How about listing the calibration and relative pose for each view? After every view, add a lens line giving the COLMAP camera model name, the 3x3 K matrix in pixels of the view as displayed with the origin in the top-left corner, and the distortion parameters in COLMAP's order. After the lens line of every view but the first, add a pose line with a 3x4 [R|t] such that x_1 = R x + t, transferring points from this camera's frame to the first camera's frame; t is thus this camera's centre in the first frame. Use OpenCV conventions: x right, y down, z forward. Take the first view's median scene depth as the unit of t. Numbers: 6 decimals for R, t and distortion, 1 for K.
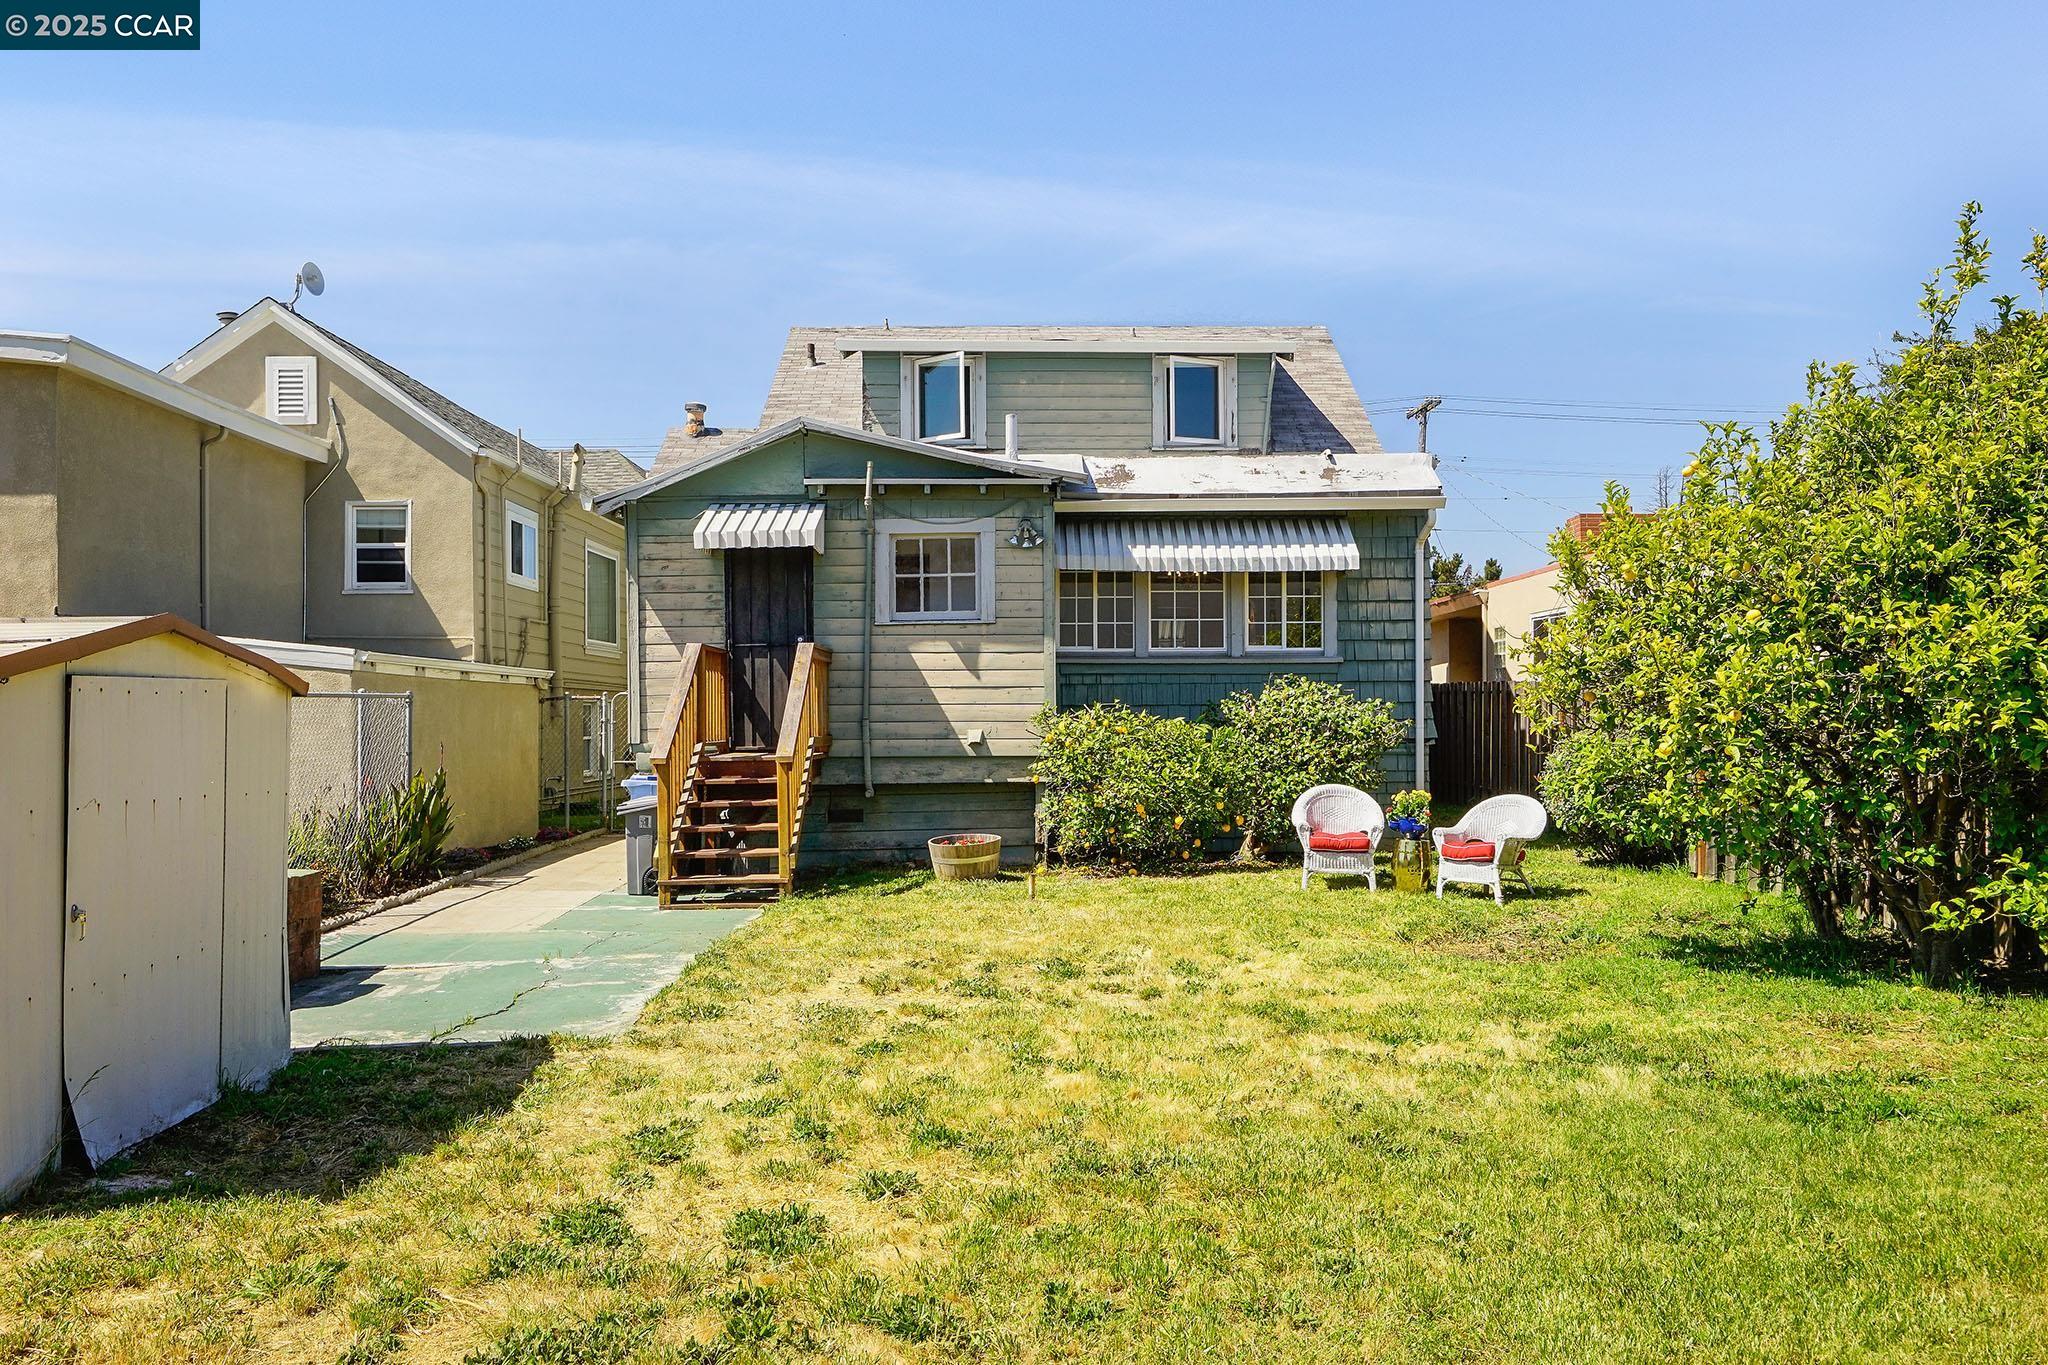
lens RADIAL K [[1600.2, 0, 1024.7], [0, 1600.2, 671.8], [0, 0, 1]] dist [0.026157, 0.002813]
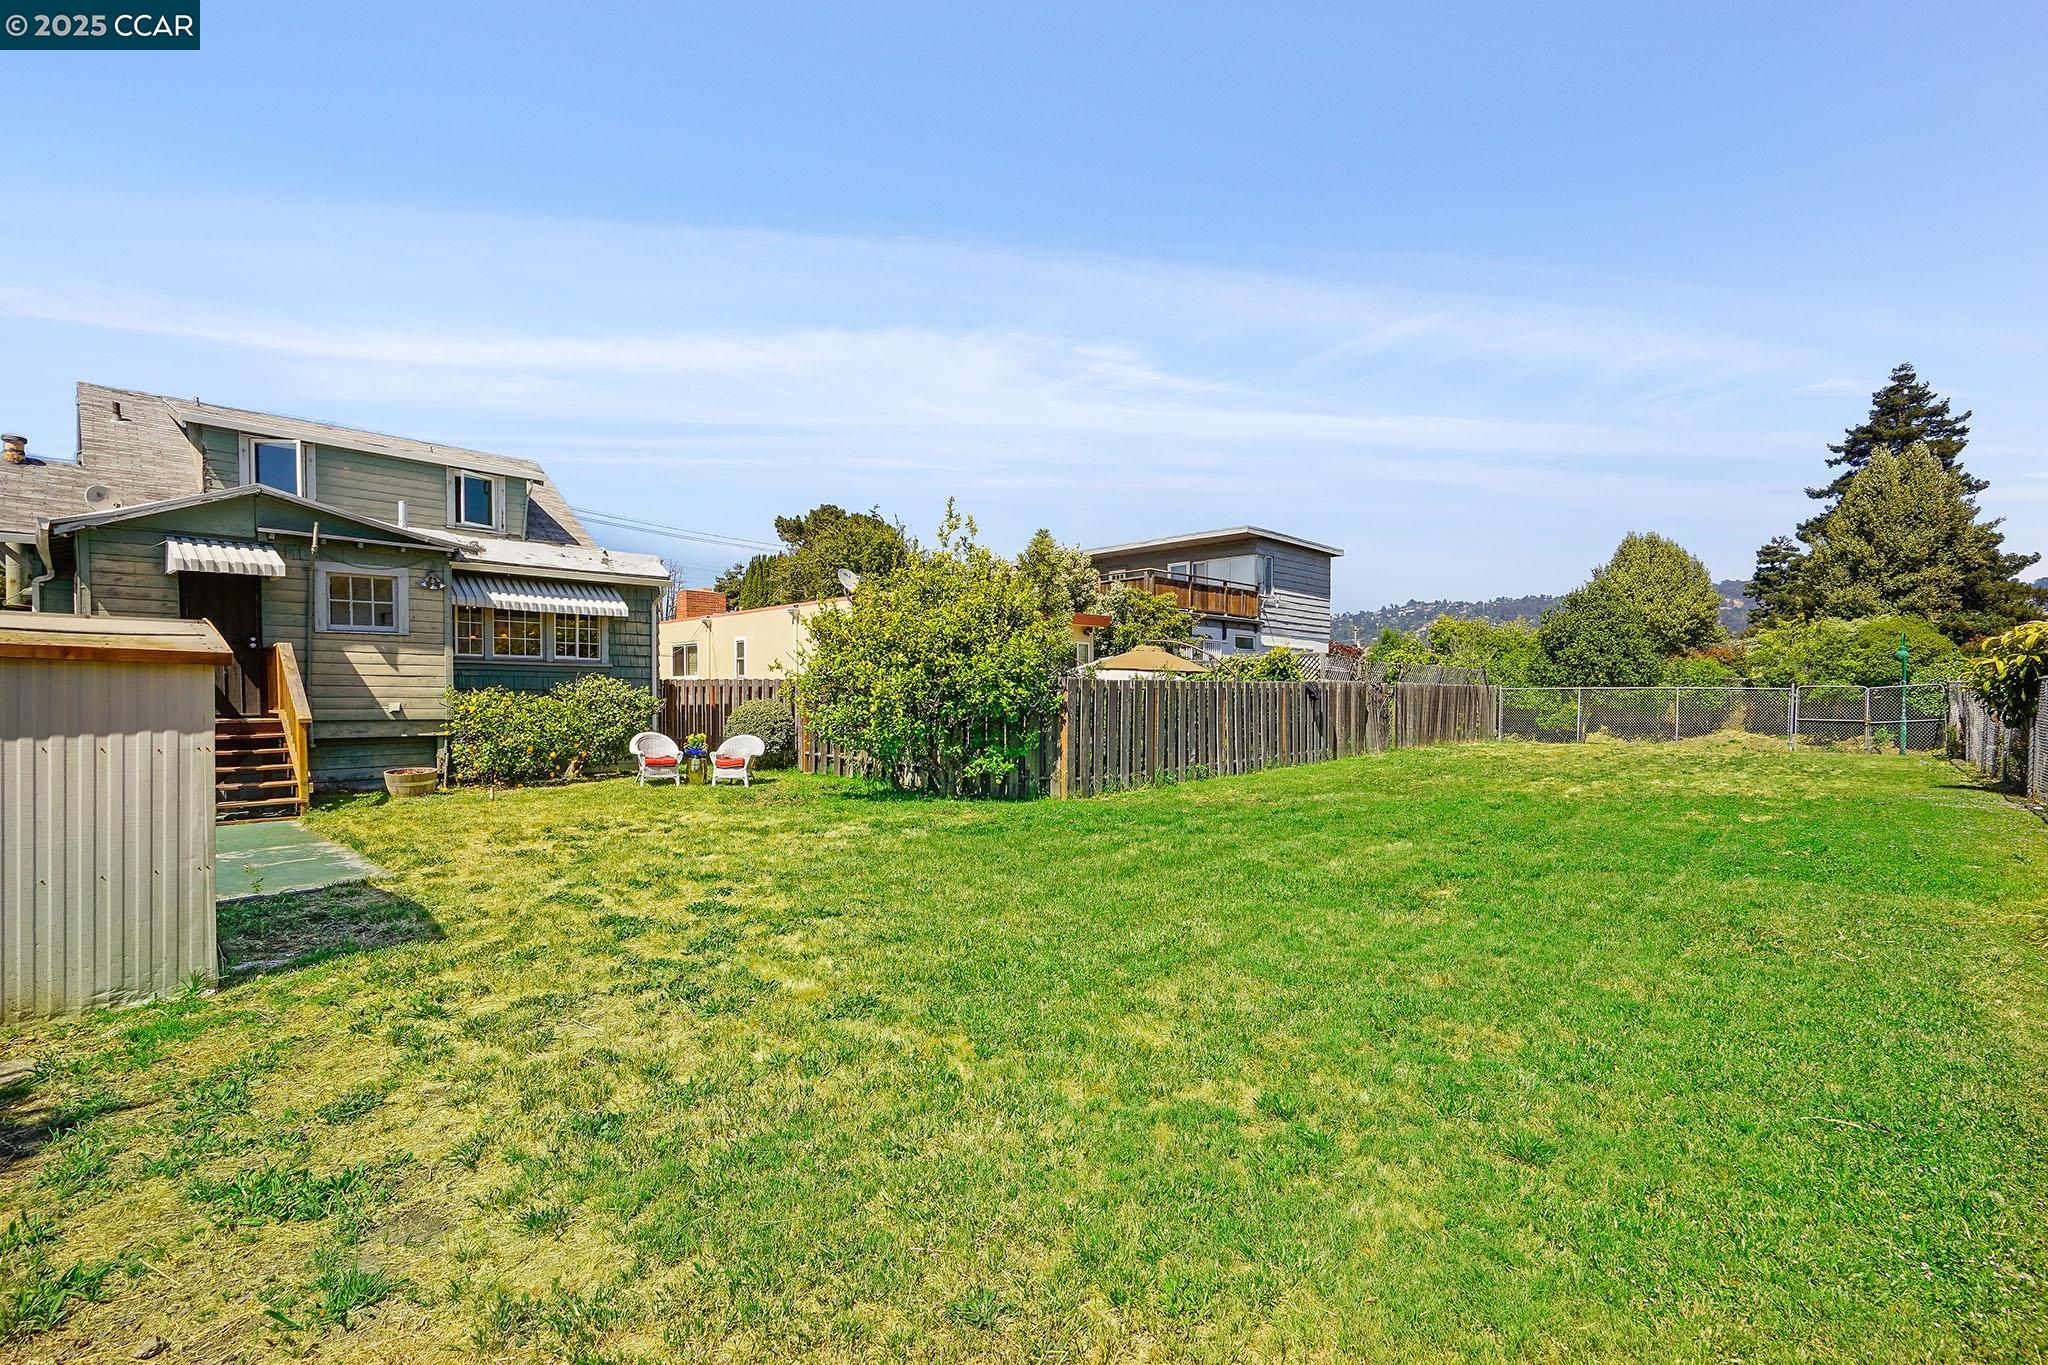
lens RADIAL K [[956.5, 0, 1023.3], [0, 956.5, 695.0], [0, 0, 1]] dist [0.002160, 0.000472]
pose [[0.697583, 0.011540, 0.716411, -0.272339], [-0.026620, 0.999597, 0.009819, 0.003042], [-0.716010, -0.025921, 0.697609, -0.092782]]
